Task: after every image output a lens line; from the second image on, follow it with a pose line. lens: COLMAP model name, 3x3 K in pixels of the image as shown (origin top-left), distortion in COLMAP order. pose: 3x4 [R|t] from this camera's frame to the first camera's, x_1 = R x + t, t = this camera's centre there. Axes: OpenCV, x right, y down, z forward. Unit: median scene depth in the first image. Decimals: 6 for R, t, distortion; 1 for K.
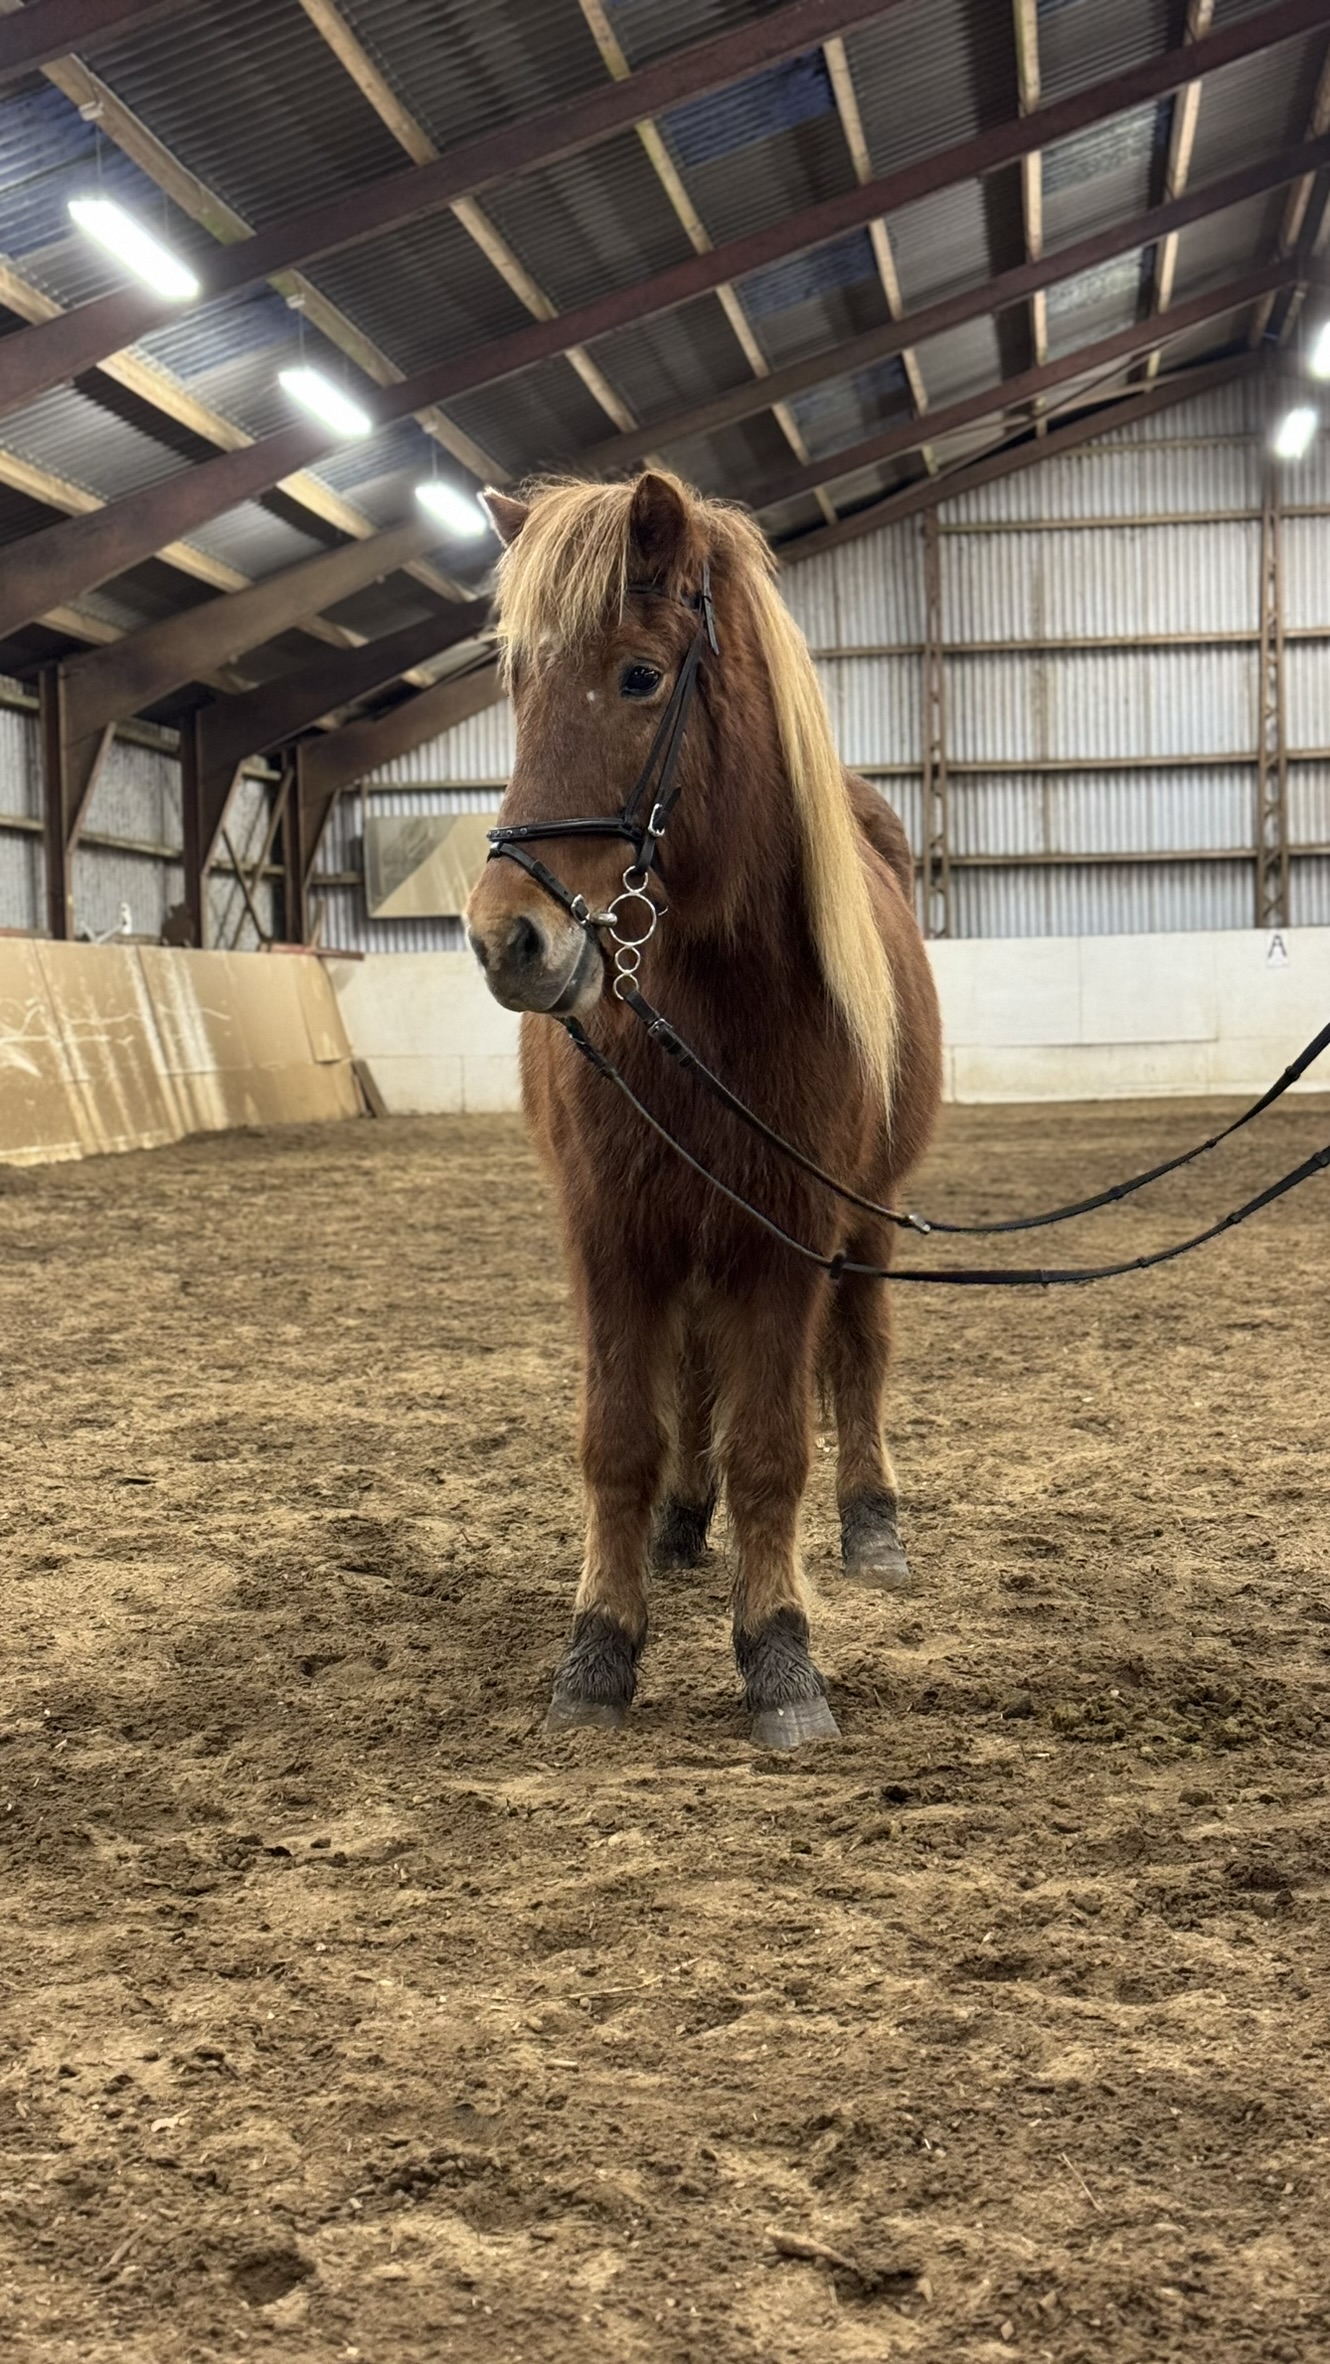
lens RADIAL K [[3276.3, 0, 661.1], [0, 3276.3, 1216.4], [0, 0, 1]] dist [0.165722, -0.148426]
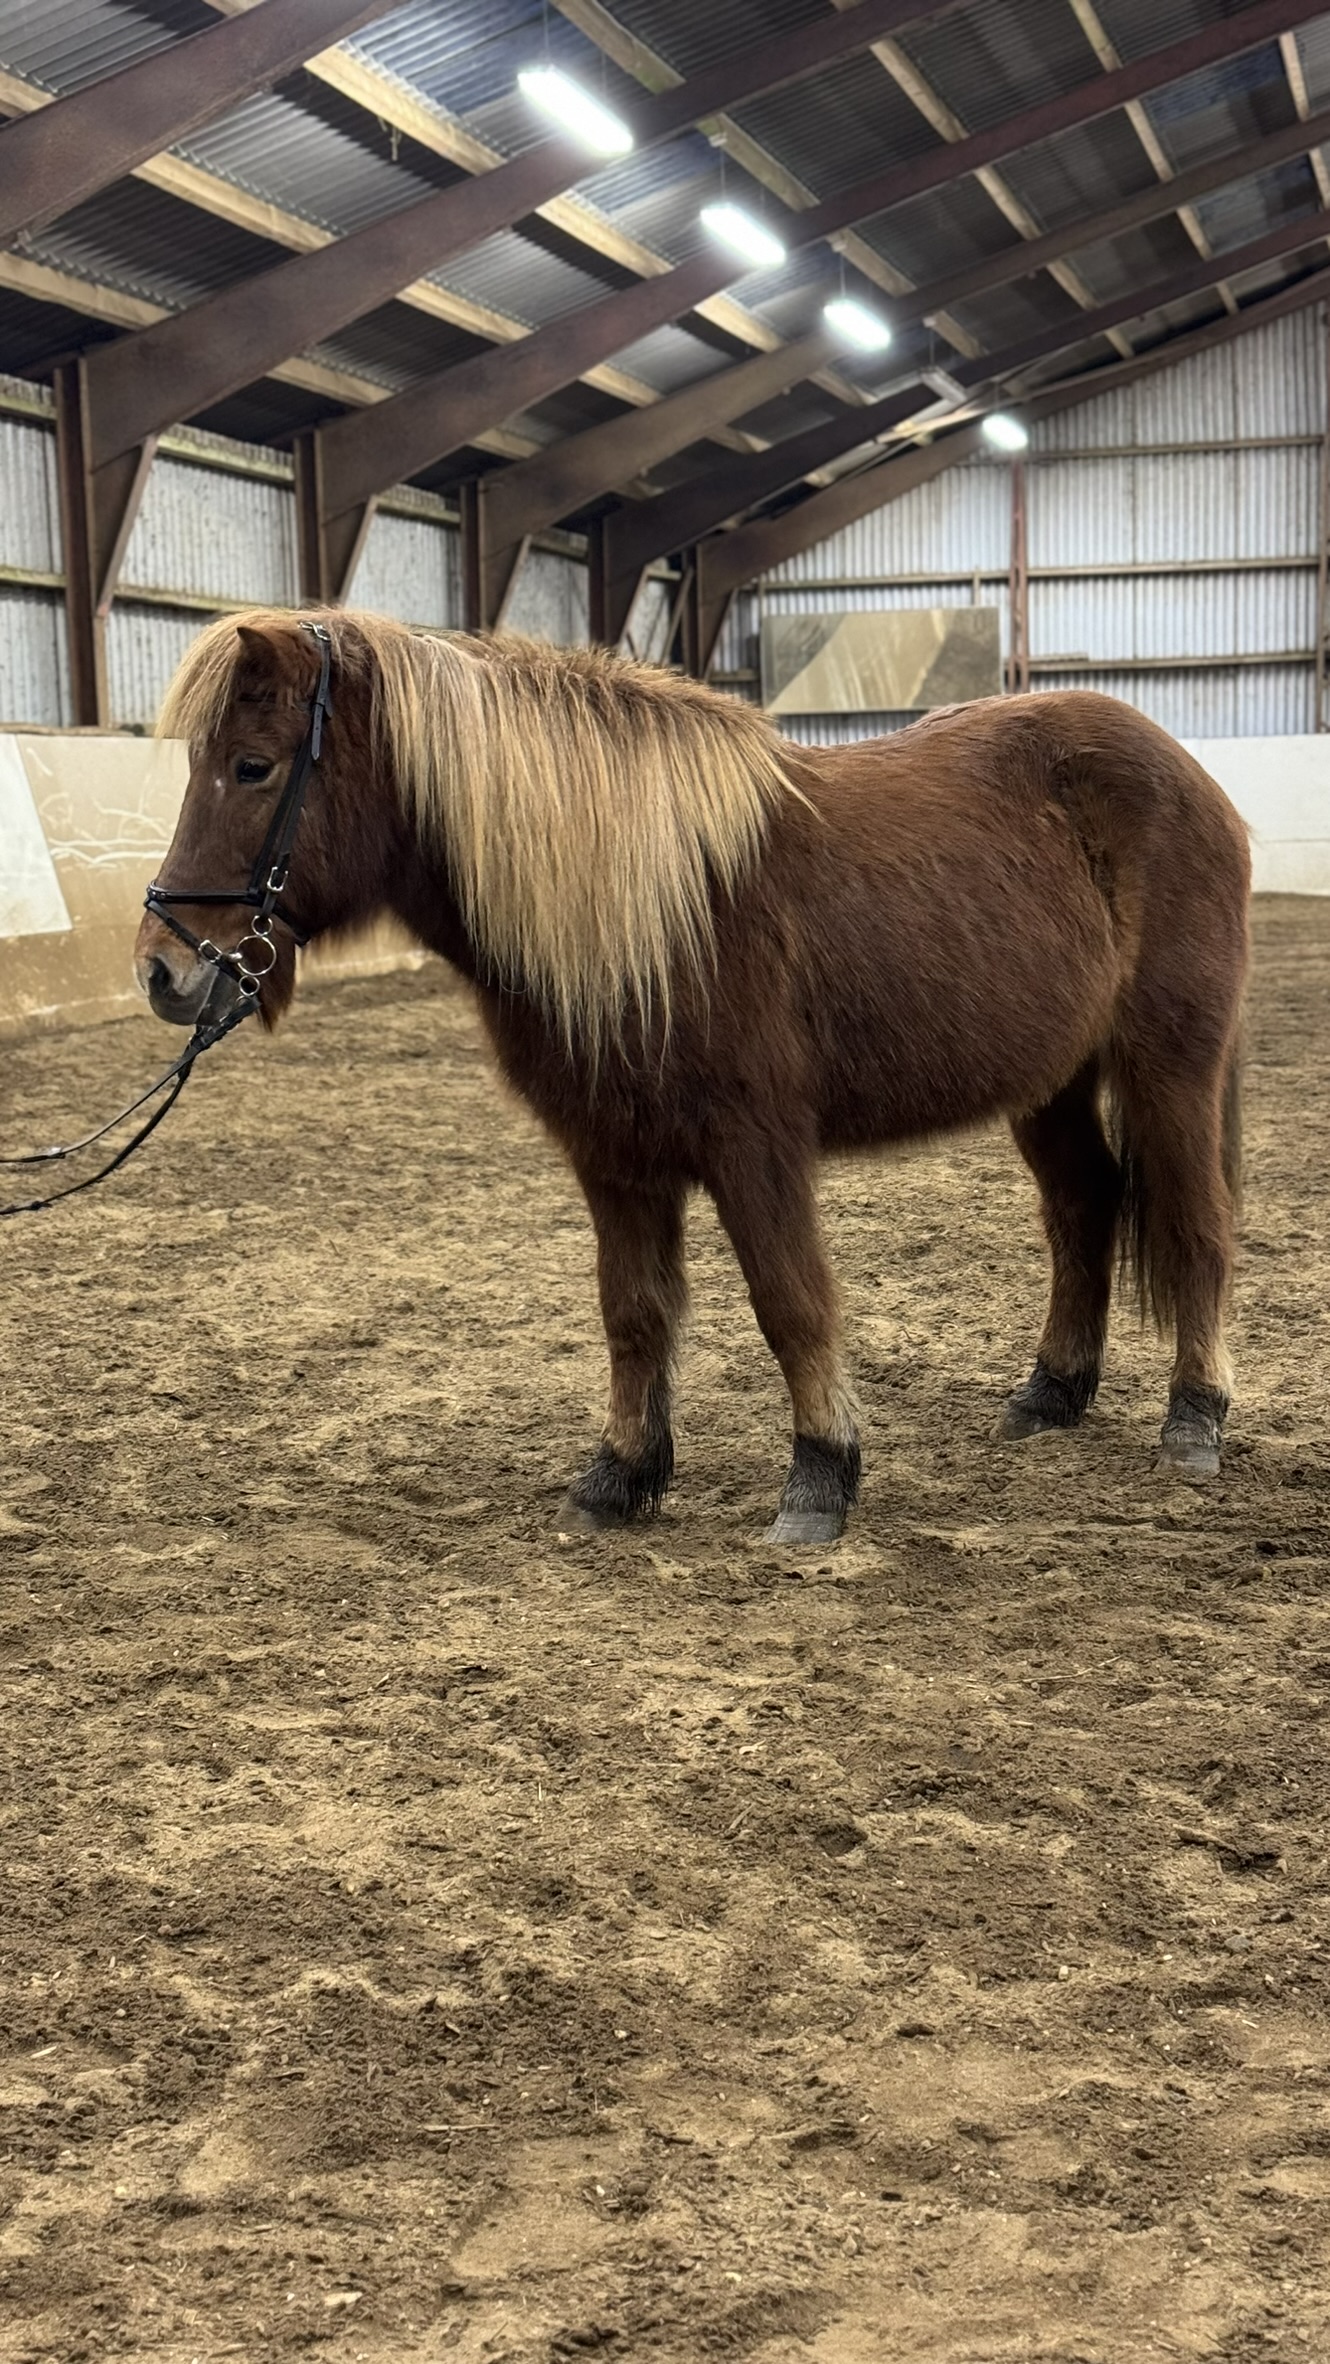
lens RADIAL K [[3276.3, 0, 661.1], [0, 3276.3, 1216.4], [0, 0, 1]] dist [0.165722, -0.148426]
pose [[0.993518, 0.014236, -0.112777, -0.014927], [-0.006443, 0.997584, 0.069167, -0.029871], [0.113489, -0.067992, 0.991210, -0.212590]]
